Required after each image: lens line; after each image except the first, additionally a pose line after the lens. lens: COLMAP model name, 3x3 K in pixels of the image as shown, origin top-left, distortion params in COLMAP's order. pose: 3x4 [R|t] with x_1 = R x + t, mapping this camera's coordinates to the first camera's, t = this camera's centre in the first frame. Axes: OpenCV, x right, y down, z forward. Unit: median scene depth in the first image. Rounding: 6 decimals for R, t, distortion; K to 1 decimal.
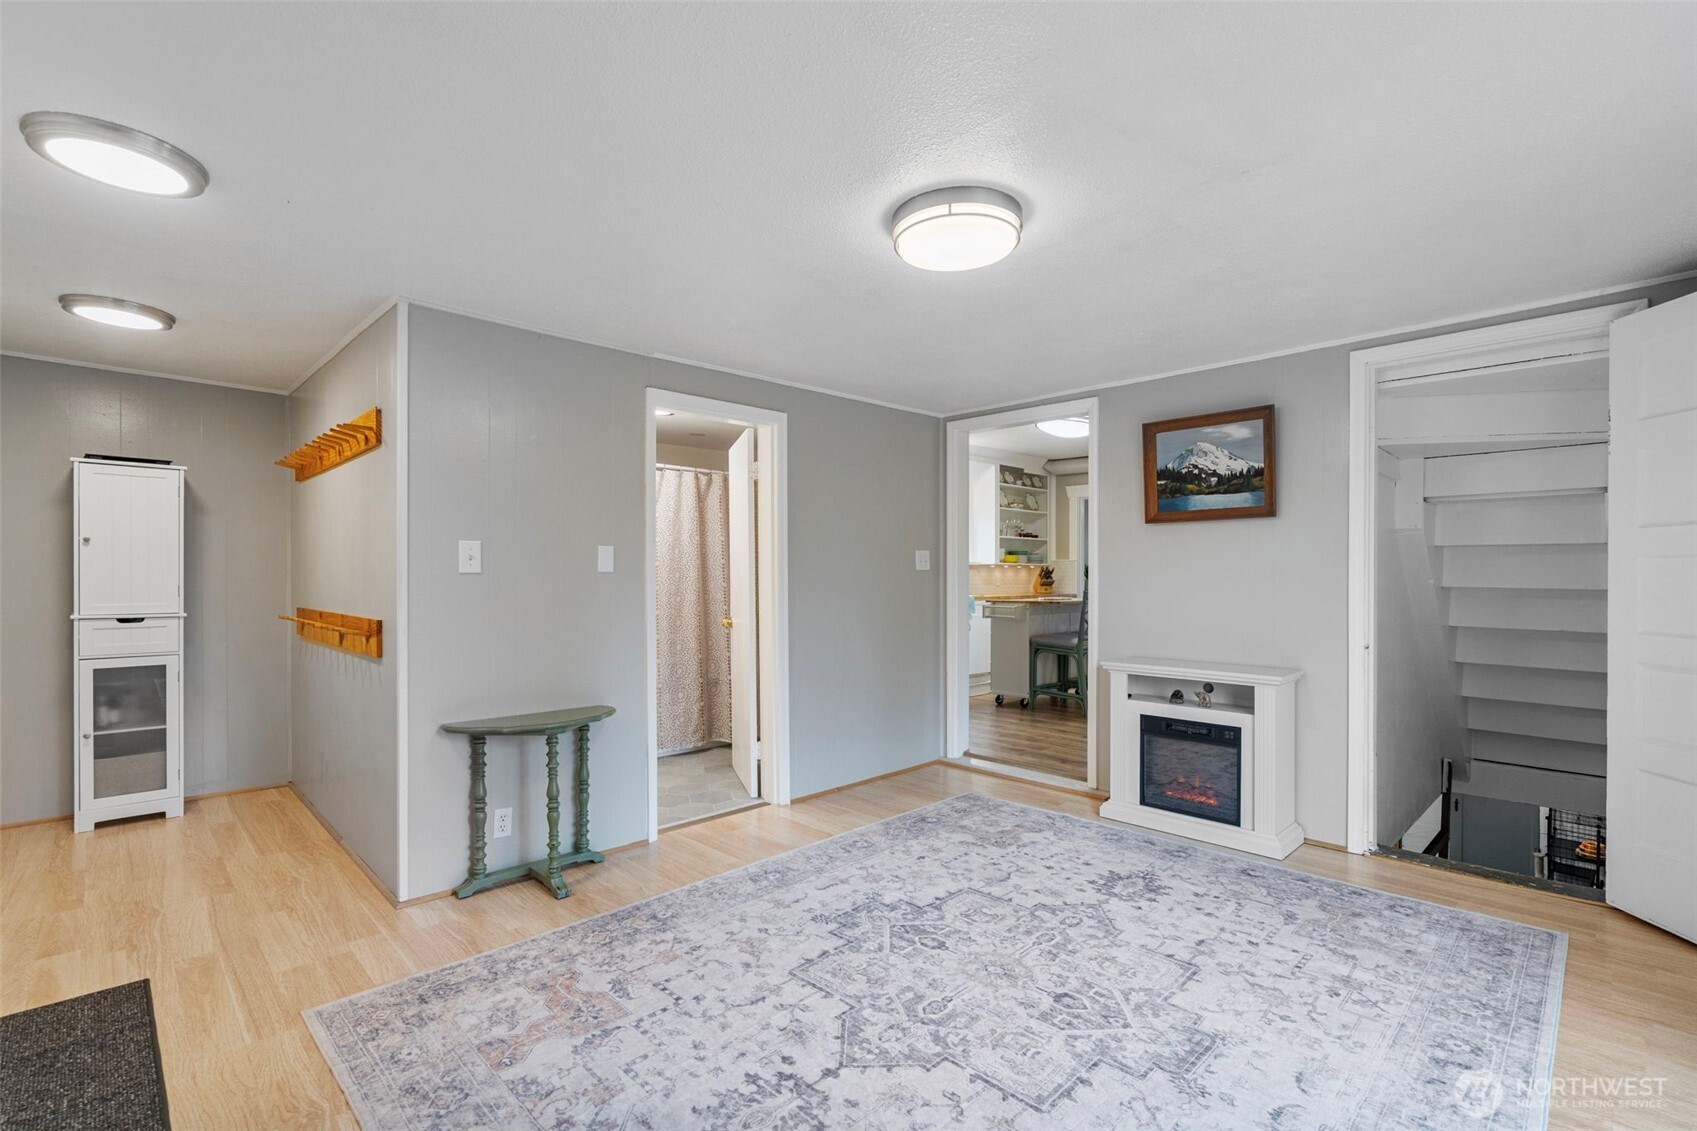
lens RADIAL K [[785.8, 0, 841.4], [0, 785.8, 574.7], [0, 0, 1]] dist [0.001721, 0.000369]
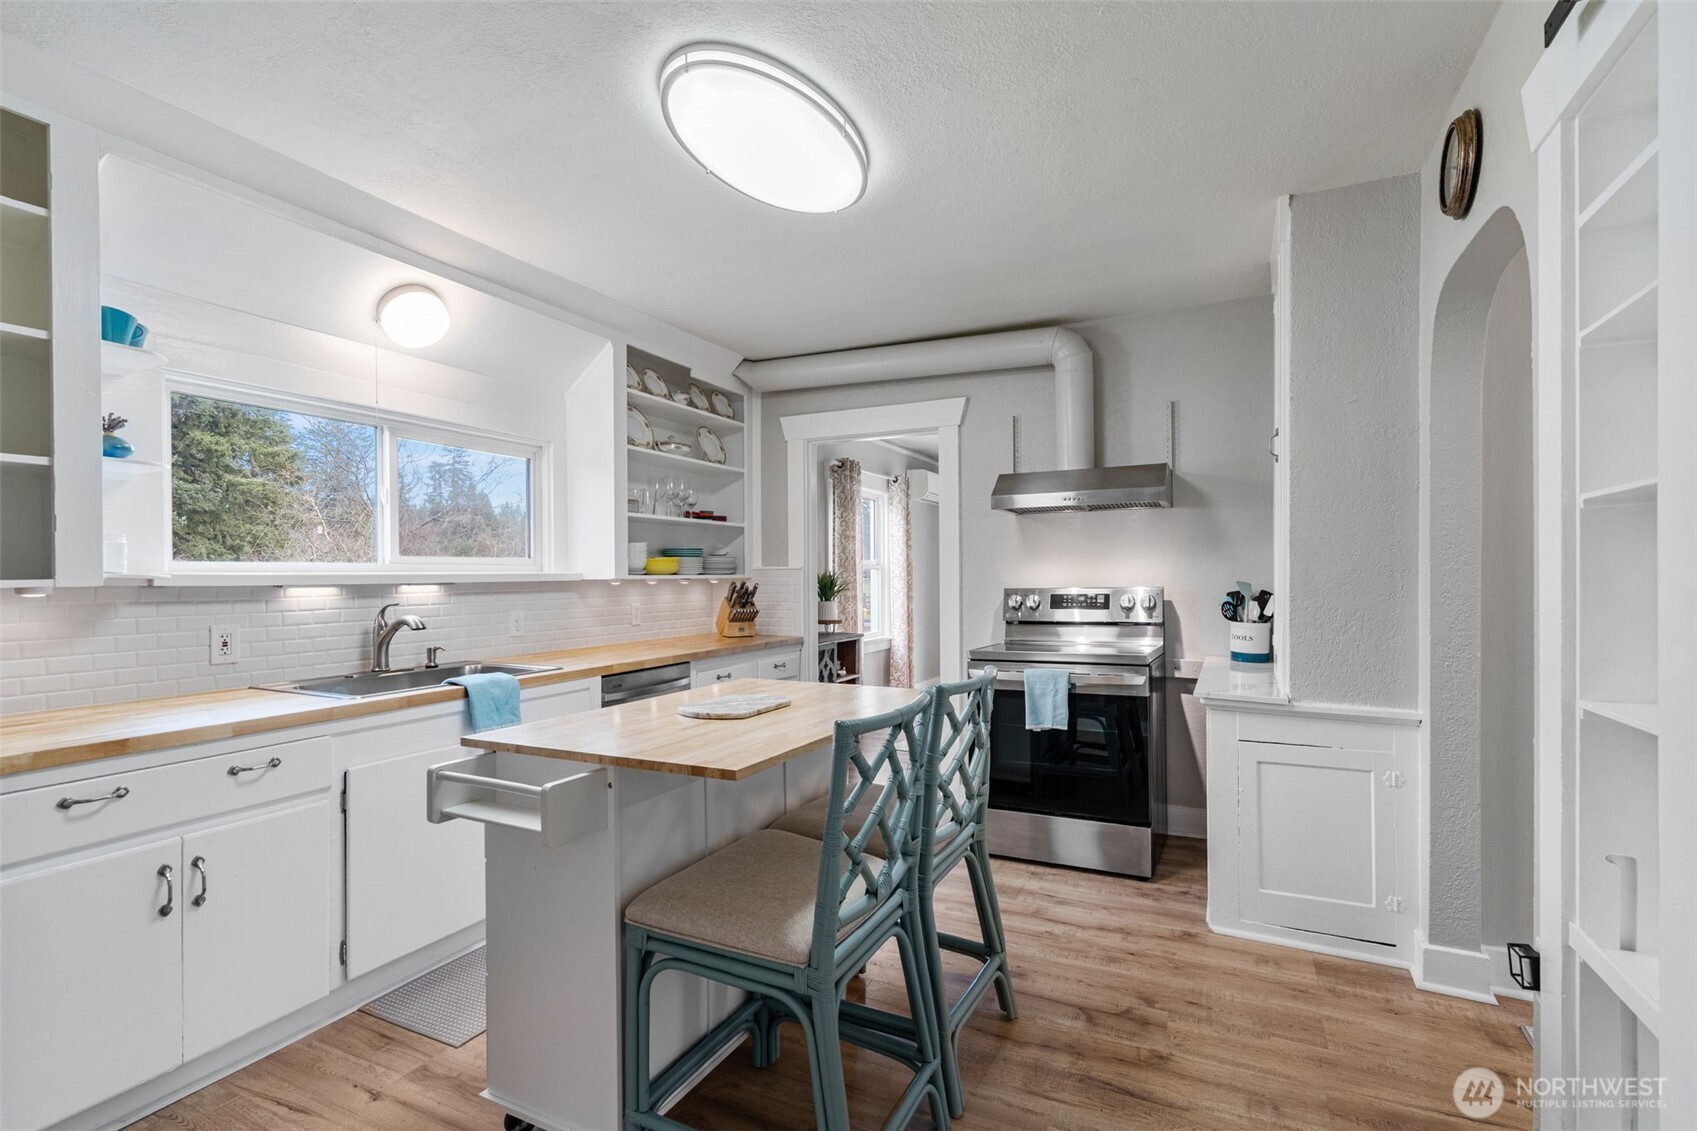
lens RADIAL K [[785.8, 0, 841.4], [0, 785.8, 574.7], [0, 0, 1]] dist [0.001721, 0.000369]
pose [[0.942767, -0.006281, 0.333392, 0.158695], [0.005143, 0.999978, 0.004296, -0.016227], [-0.333412, -0.002335, 0.942778, 0.529350]]
